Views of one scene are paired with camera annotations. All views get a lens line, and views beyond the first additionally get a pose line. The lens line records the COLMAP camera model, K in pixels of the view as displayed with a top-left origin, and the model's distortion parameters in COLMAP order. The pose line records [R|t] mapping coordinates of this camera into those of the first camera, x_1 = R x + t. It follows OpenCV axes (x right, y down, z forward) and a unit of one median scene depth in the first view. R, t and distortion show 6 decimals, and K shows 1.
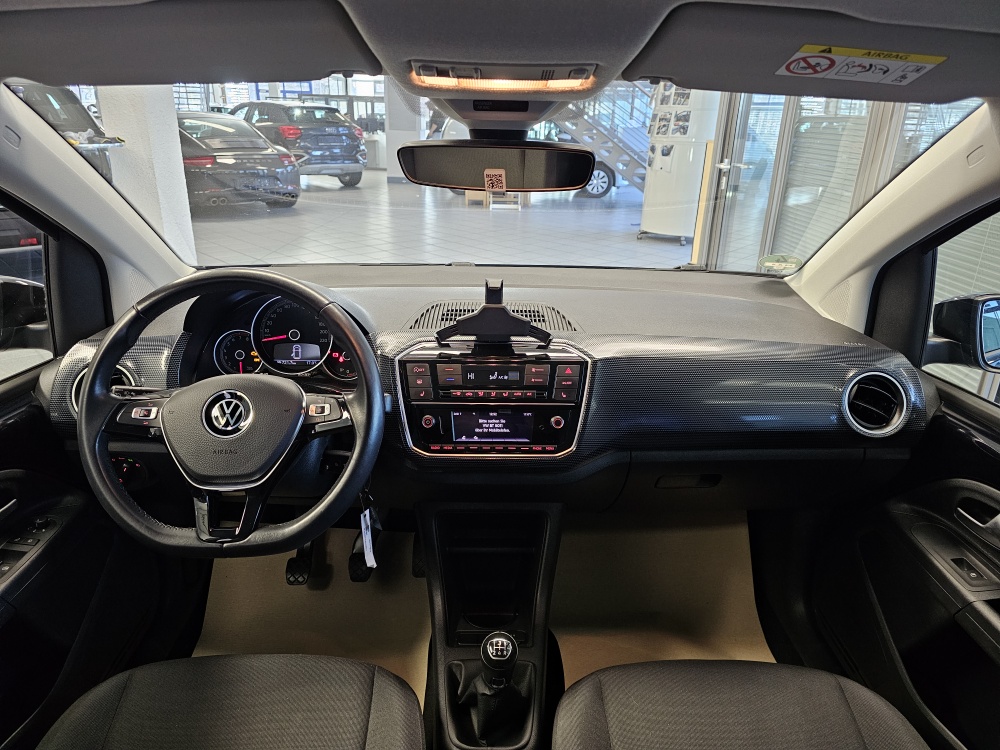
lens RADIAL K [[680.4, 0, 495.8], [0, 680.4, 374.3], [0, 0, 1]] dist [0.061487, -0.059001]
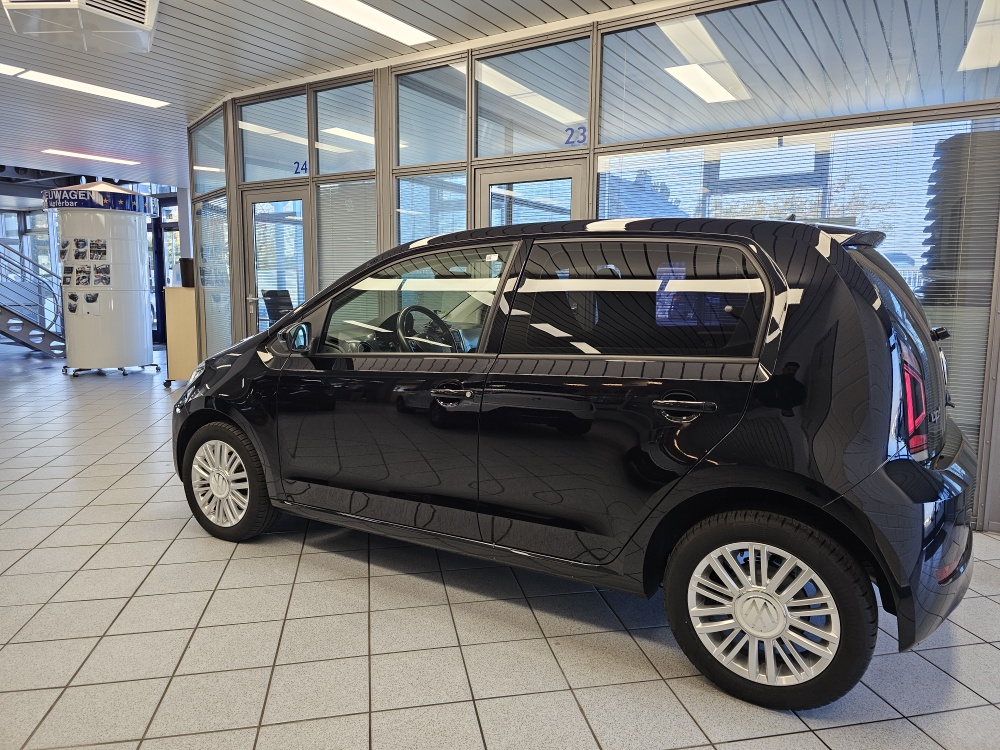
lens RADIAL K [[730.1, 0, 503.4], [0, 730.1, 371.9], [0, 0, 1]] dist [0.038485, -0.001809]
pose [[0.535894, -0.118009, 0.835997, -2.883176], [0.301329, 0.951704, -0.058817, 0.465560], [-0.788681, 0.283430, 0.545573, -1.159817]]
